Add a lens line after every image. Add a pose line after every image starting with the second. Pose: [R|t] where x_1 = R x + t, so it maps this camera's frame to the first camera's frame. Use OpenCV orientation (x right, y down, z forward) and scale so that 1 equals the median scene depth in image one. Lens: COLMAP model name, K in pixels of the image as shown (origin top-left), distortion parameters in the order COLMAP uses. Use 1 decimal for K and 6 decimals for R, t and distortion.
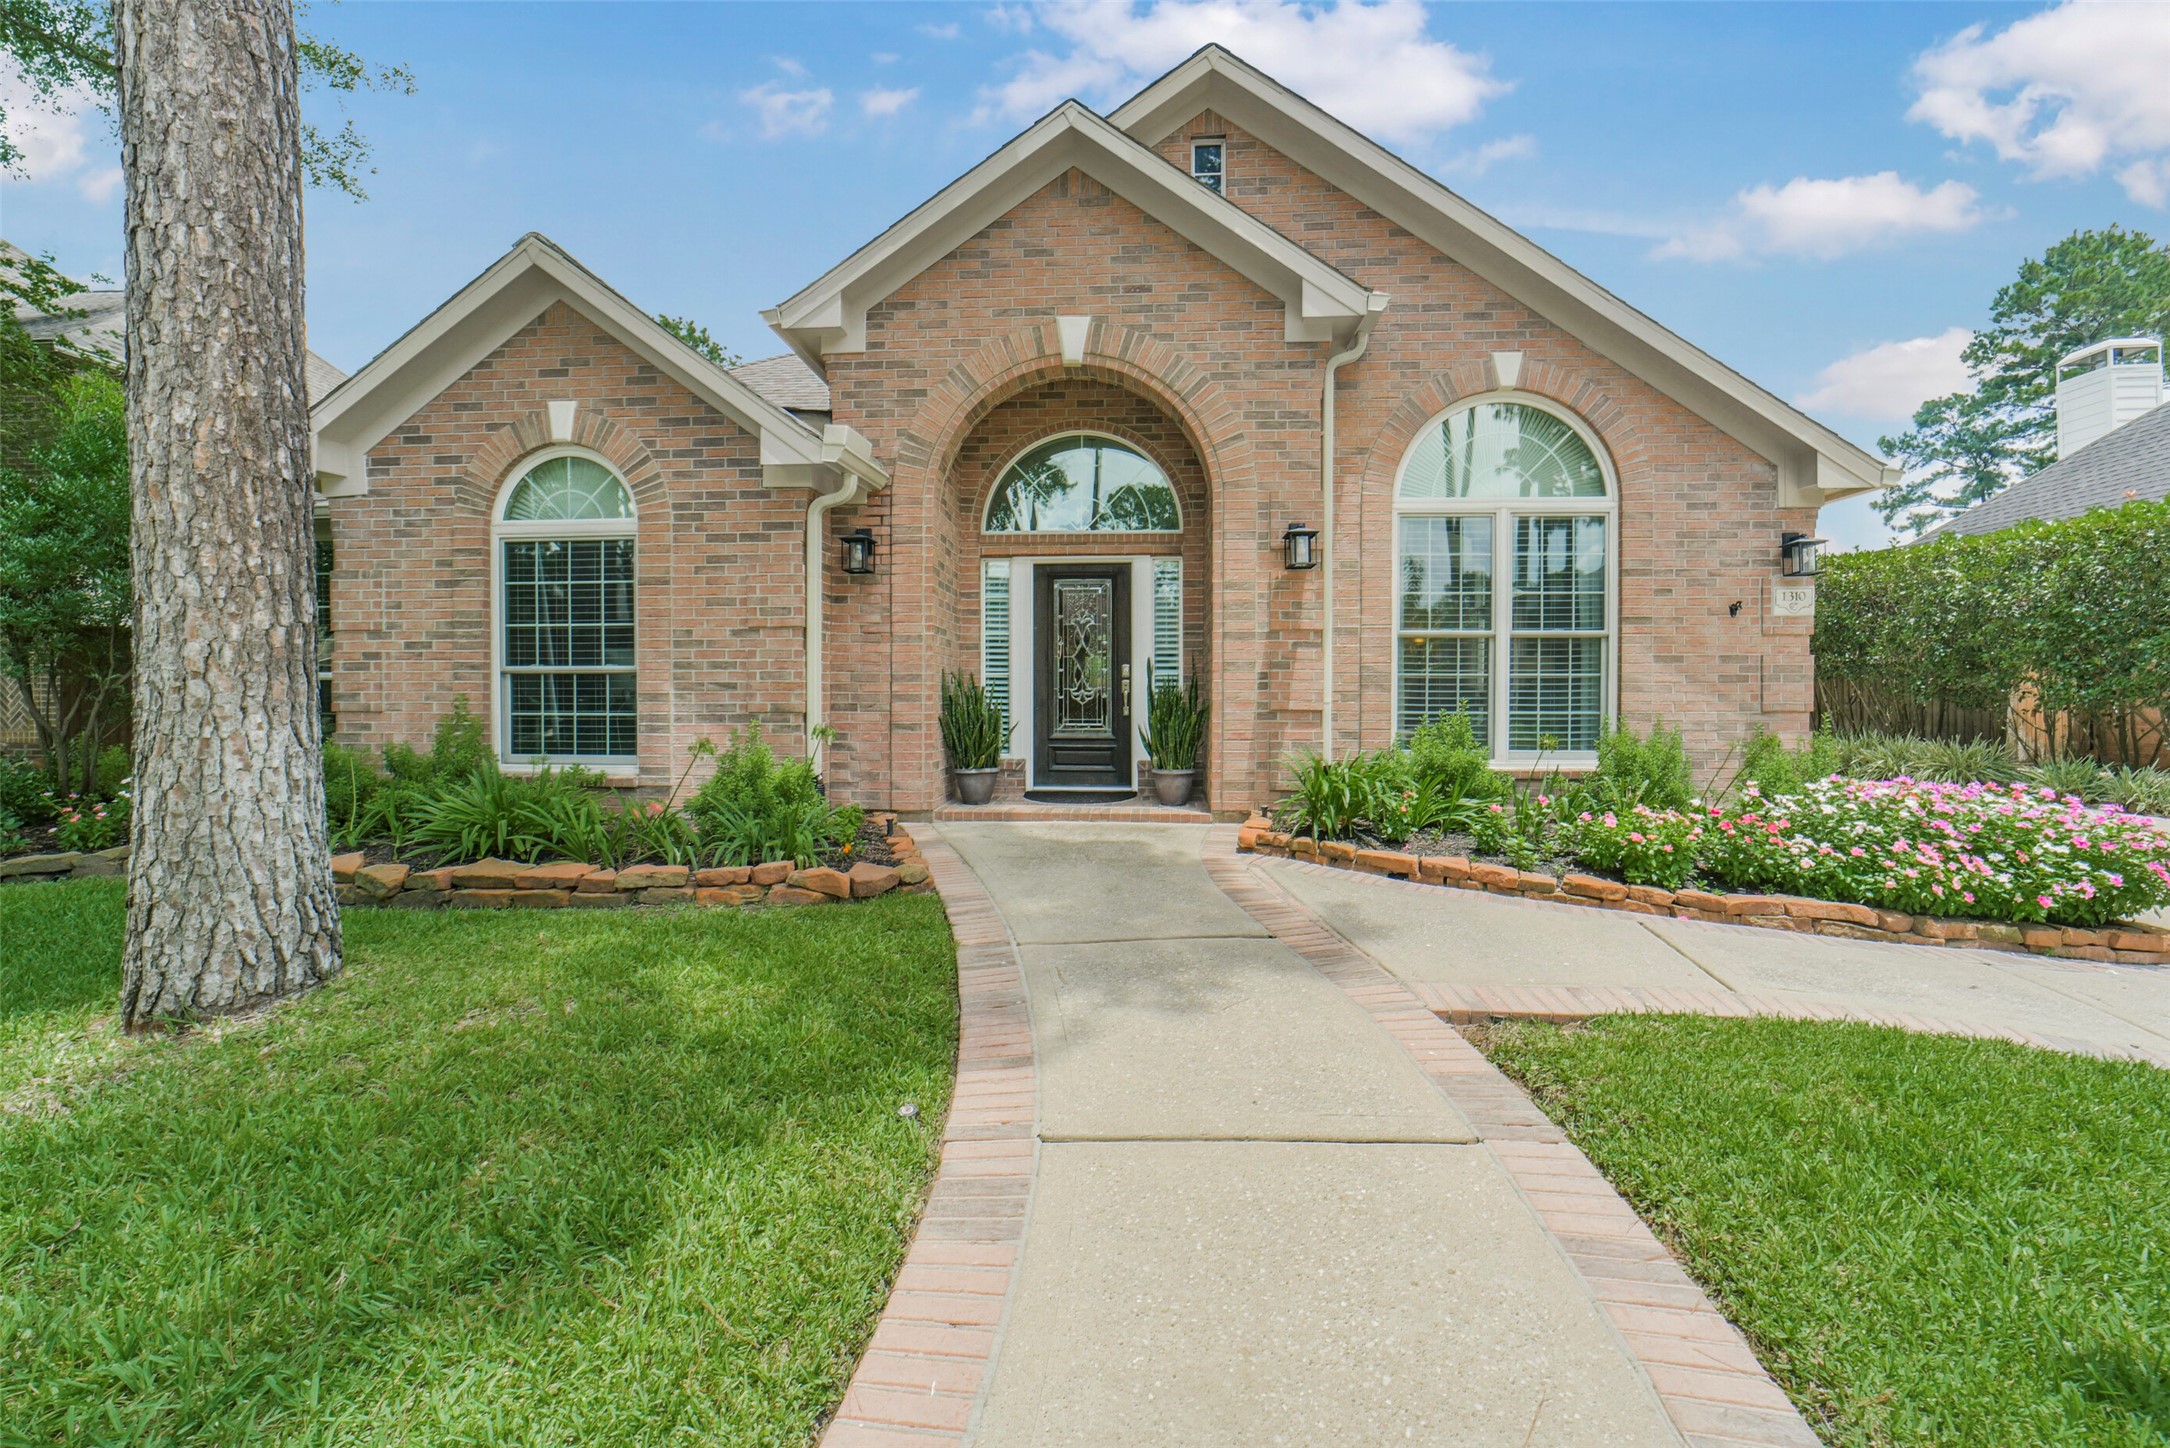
lens RADIAL K [[863.1, 0, 1097.2], [0, 863.1, 721.2], [0, 0, 1]] dist [-0.041010, 0.009460]
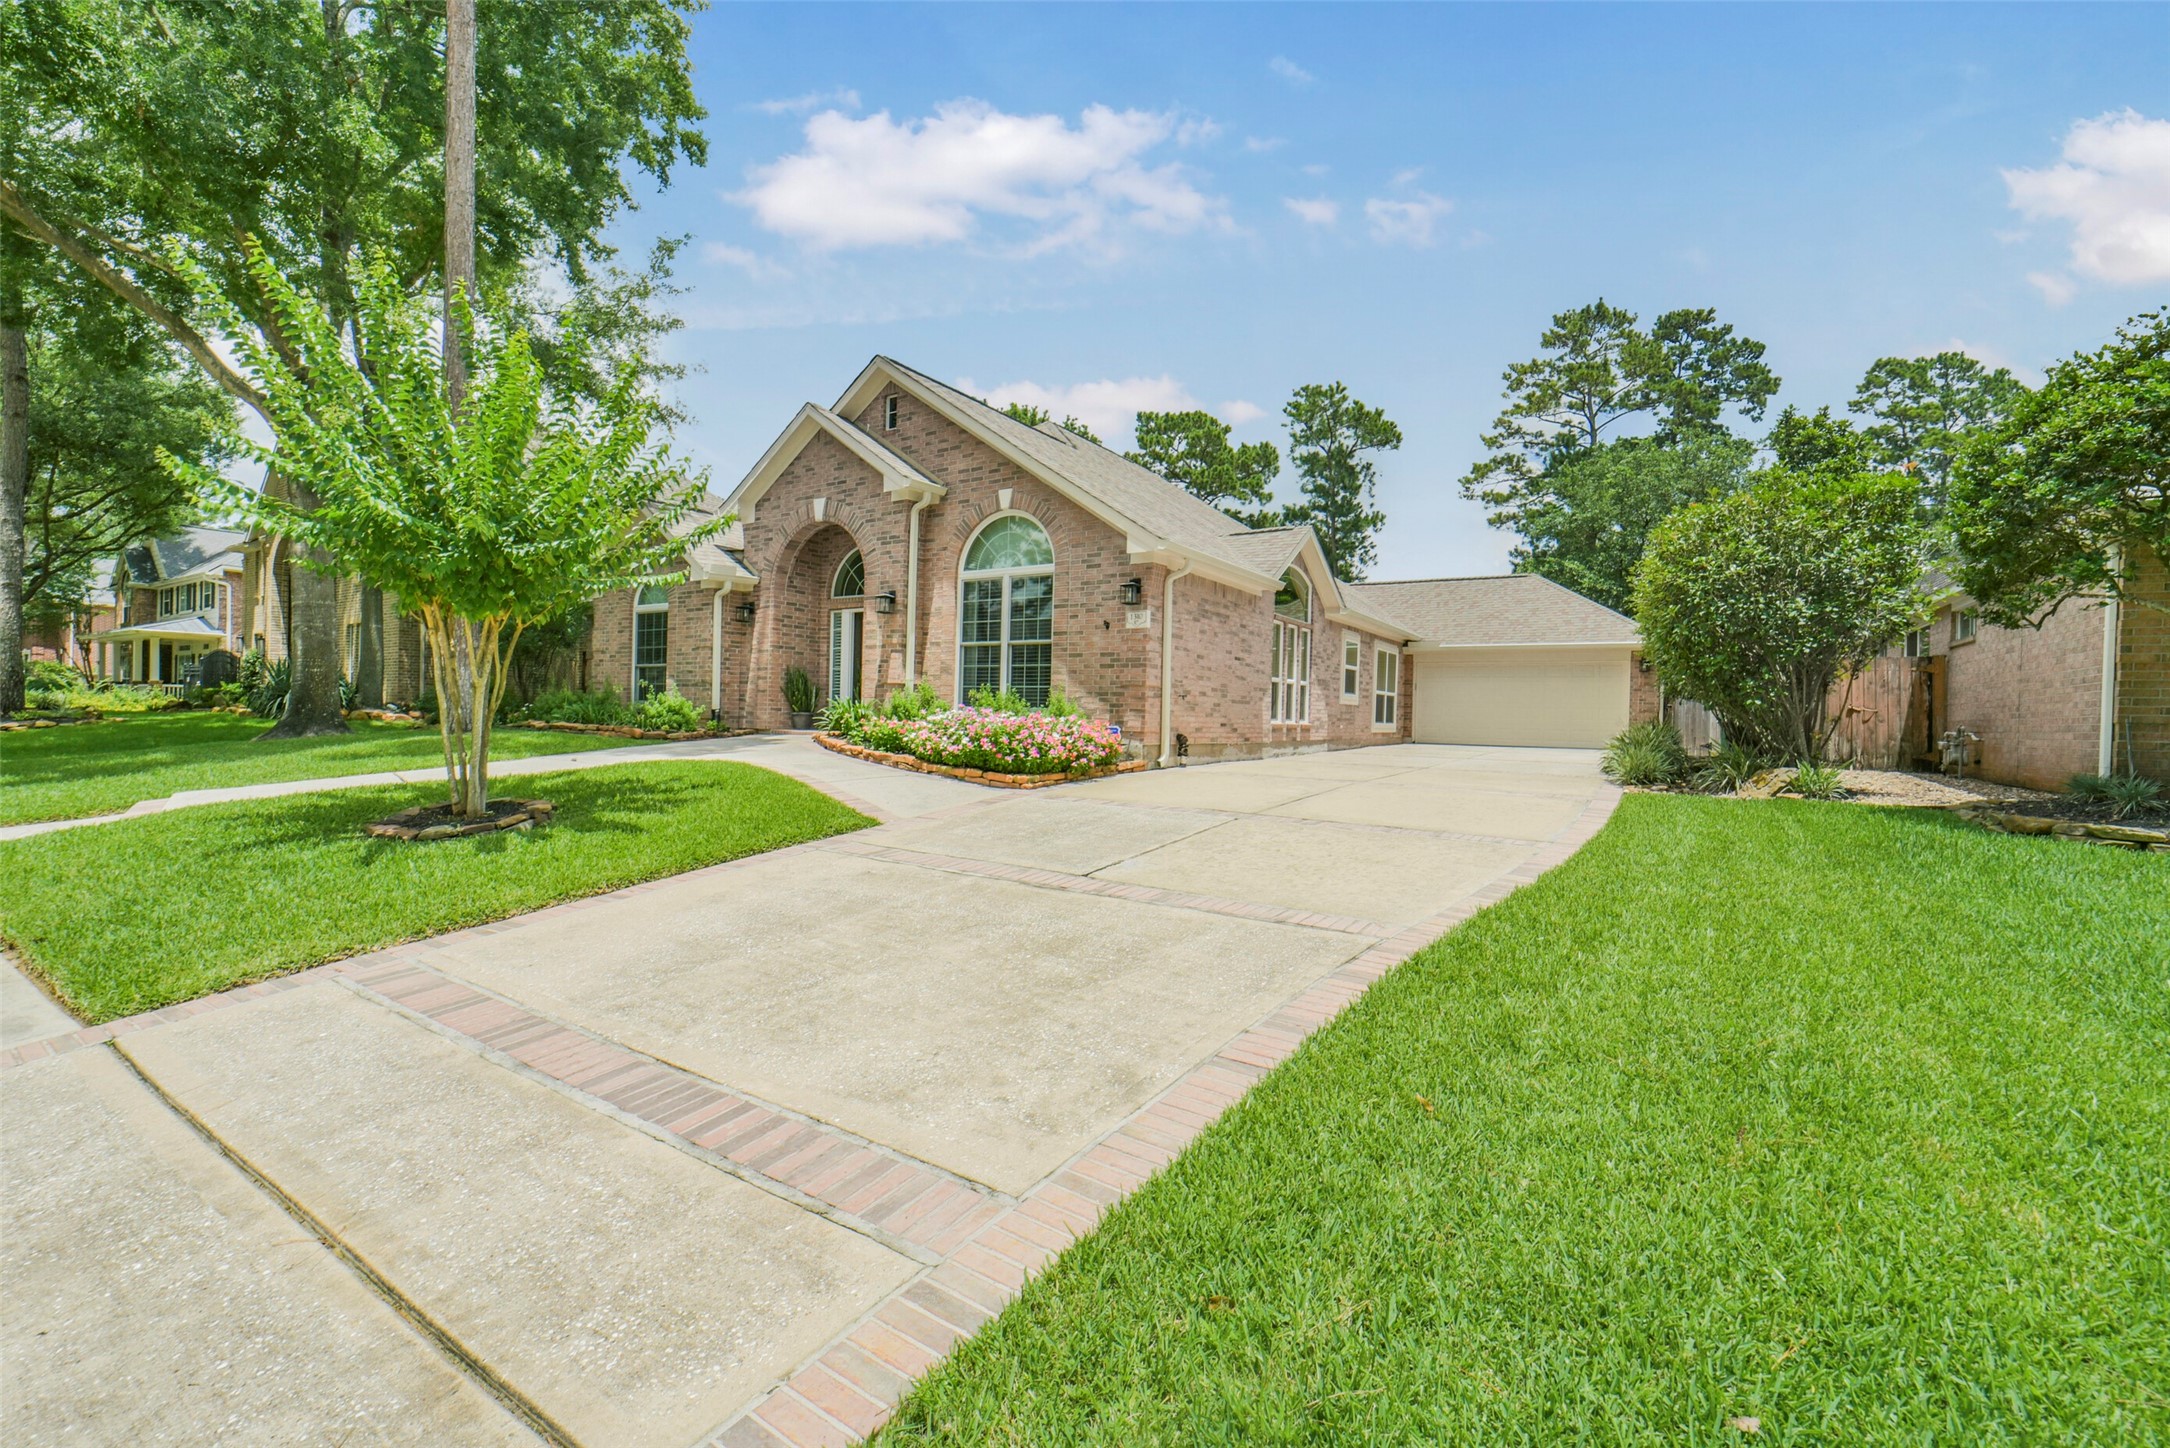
lens RADIAL K [[863.1, 0, 1097.2], [0, 863.1, 721.2], [0, 0, 1]] dist [-0.041010, 0.009460]
pose [[0.888106, 0.022055, -0.459108, 1.552074], [-0.034608, 0.999221, -0.018943, 0.094922], [0.458333, 0.032712, 0.888178, -0.550242]]
